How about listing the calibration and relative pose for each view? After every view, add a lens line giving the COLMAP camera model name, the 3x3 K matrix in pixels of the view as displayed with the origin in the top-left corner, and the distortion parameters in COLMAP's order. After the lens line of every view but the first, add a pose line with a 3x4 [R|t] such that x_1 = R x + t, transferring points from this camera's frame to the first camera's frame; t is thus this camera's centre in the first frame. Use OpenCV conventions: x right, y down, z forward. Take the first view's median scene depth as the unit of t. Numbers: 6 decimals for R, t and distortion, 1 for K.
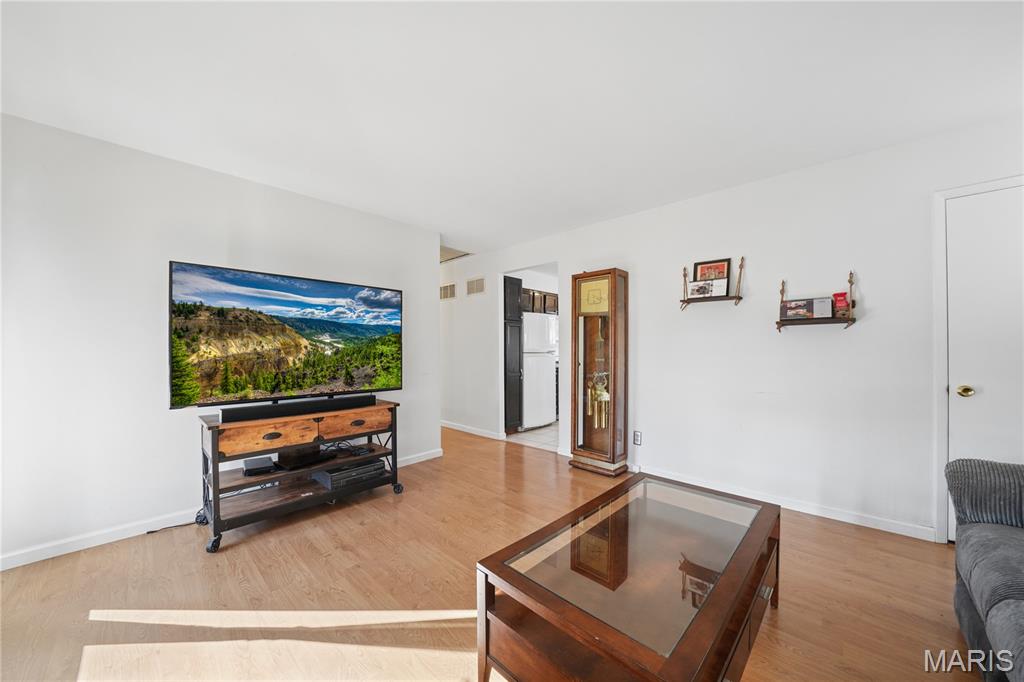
lens RADIAL K [[358.5, 0, 501.3], [0, 358.5, 344.7], [0, 0, 1]] dist [-0.015391, -0.000127]
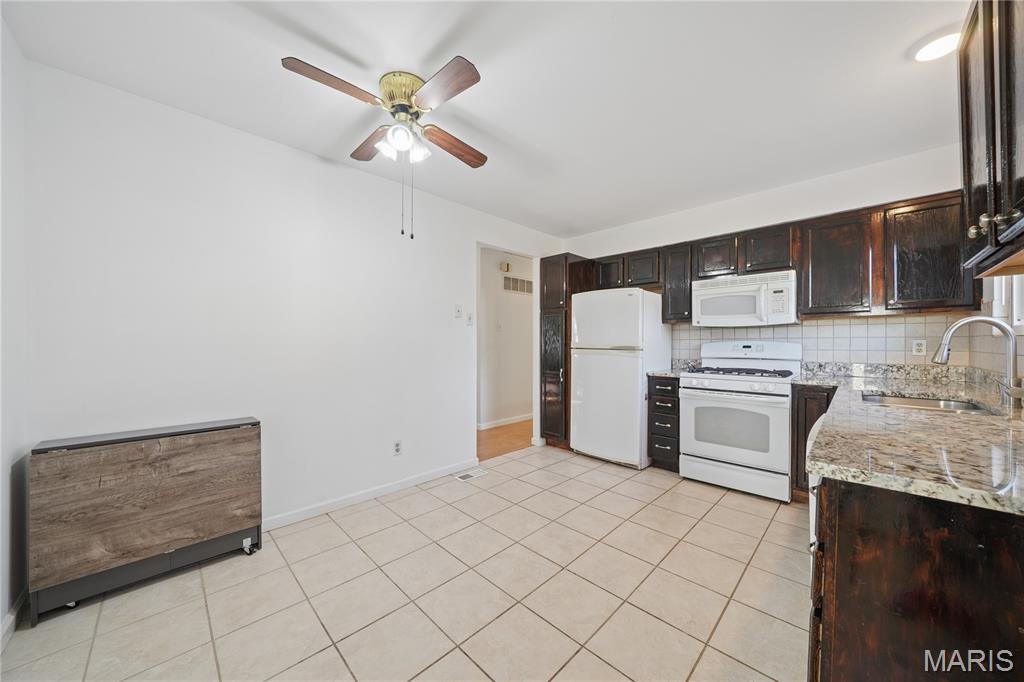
lens RADIAL K [[358.5, 0, 510.4], [0, 358.5, 342.5], [0, 0, 1]] dist [-0.015391, -0.000127]
pose [[-0.020707, -0.000949, -0.999785, 1.561118], [0.010325, 0.999946, -0.001163, 0.018297], [0.999732, -0.010347, -0.020696, 1.671829]]
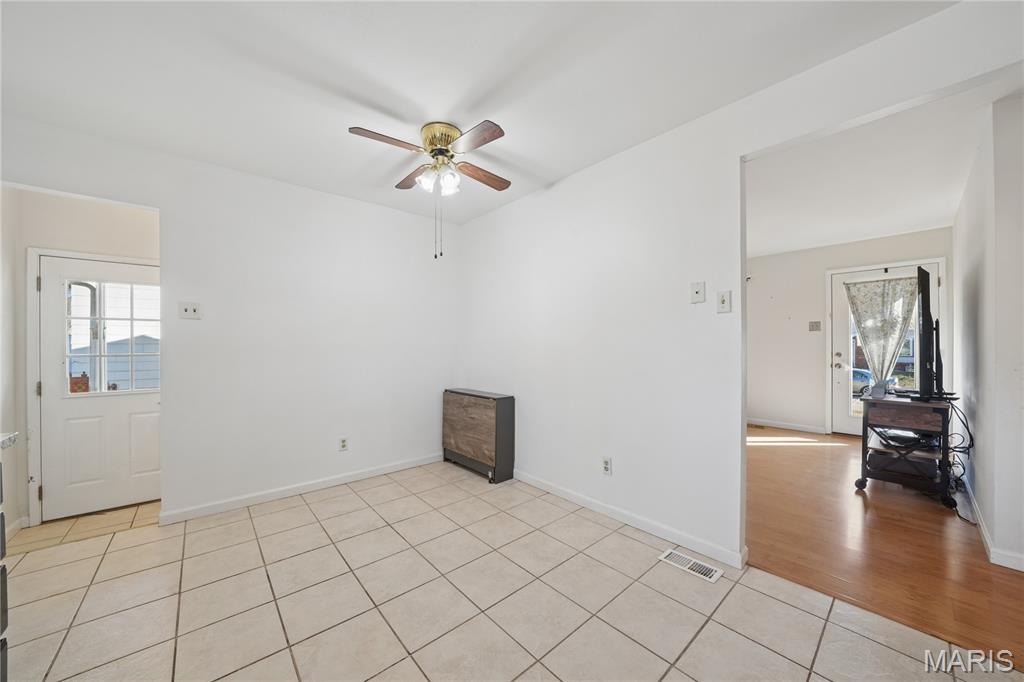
lens RADIAL K [[358.5, 0, 509.2], [0, 358.5, 345.8], [0, 0, 1]] dist [-0.015391, -0.000127]
pose [[-0.996176, 0.004413, 0.087253, 0.686522], [0.003375, 0.999922, -0.012035, 0.028124], [-0.087299, -0.011694, -0.996113, 2.241635]]
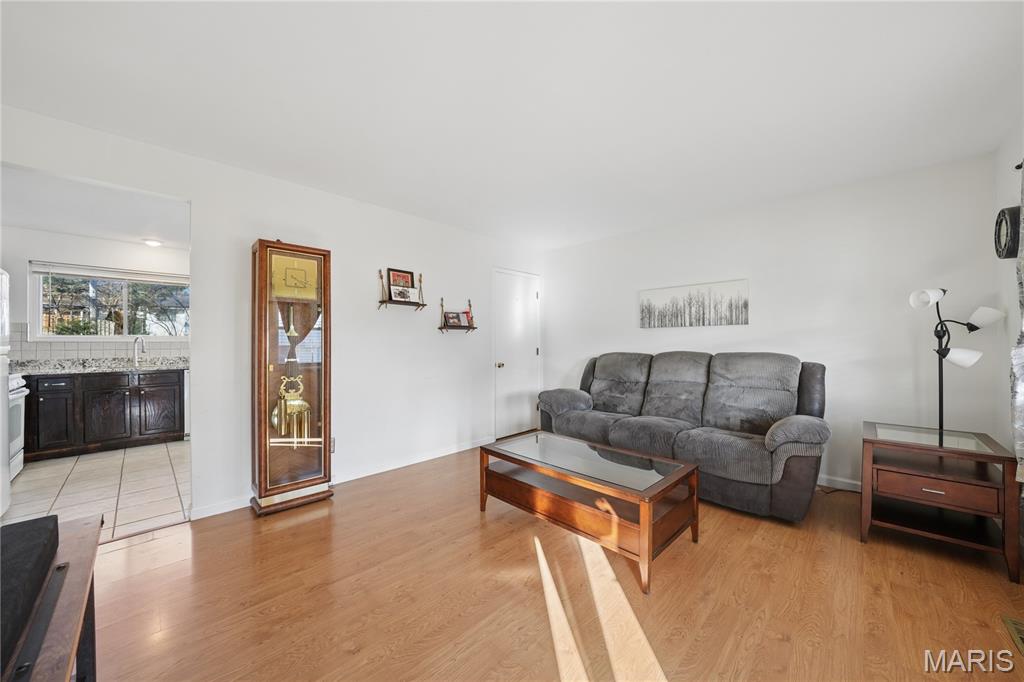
lens RADIAL K [[368.1, 0, 514.8], [0, 368.1, 342.9], [0, 0, 1]] dist [-0.011725, 0.000393]
pose [[-0.003583, 0.002154, 0.999991, -0.658062], [-0.009723, 0.999950, -0.002189, 0.002537], [-0.999946, -0.009731, -0.003562, 0.667071]]
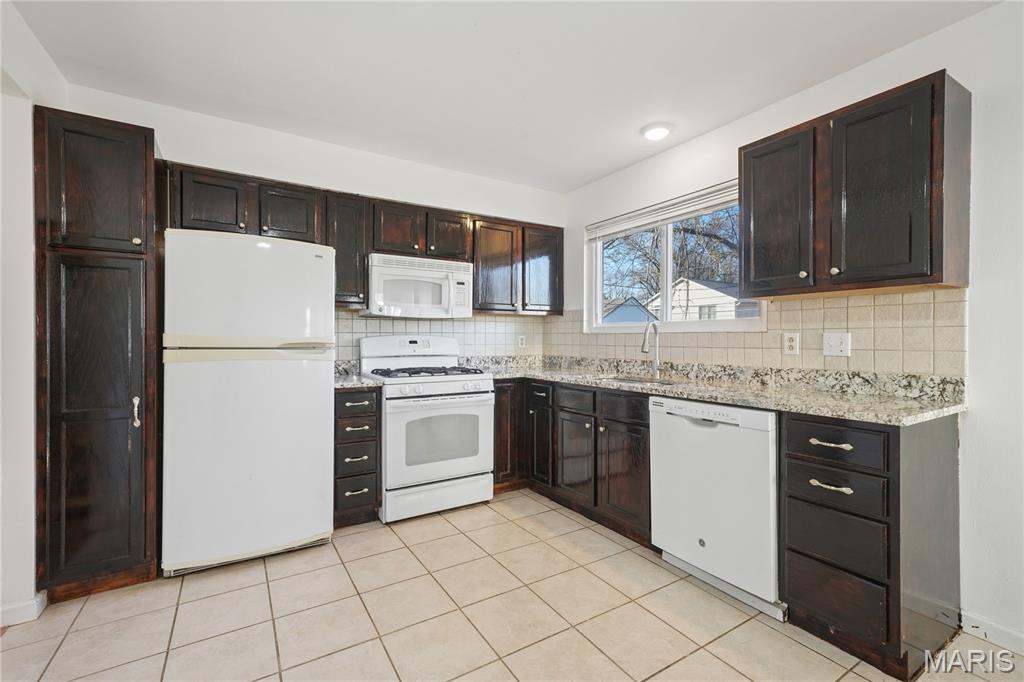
lens RADIAL K [[450.7, 0, 513.0], [0, 450.7, 337.5], [0, 0, 1]] dist [0.000813, 0.000460]
pose [[0.974752, 0.002422, -0.223278, 0.910060], [-0.000902, 0.999976, 0.006909, 0.016854], [0.223289, -0.006533, 0.974730, 1.239145]]
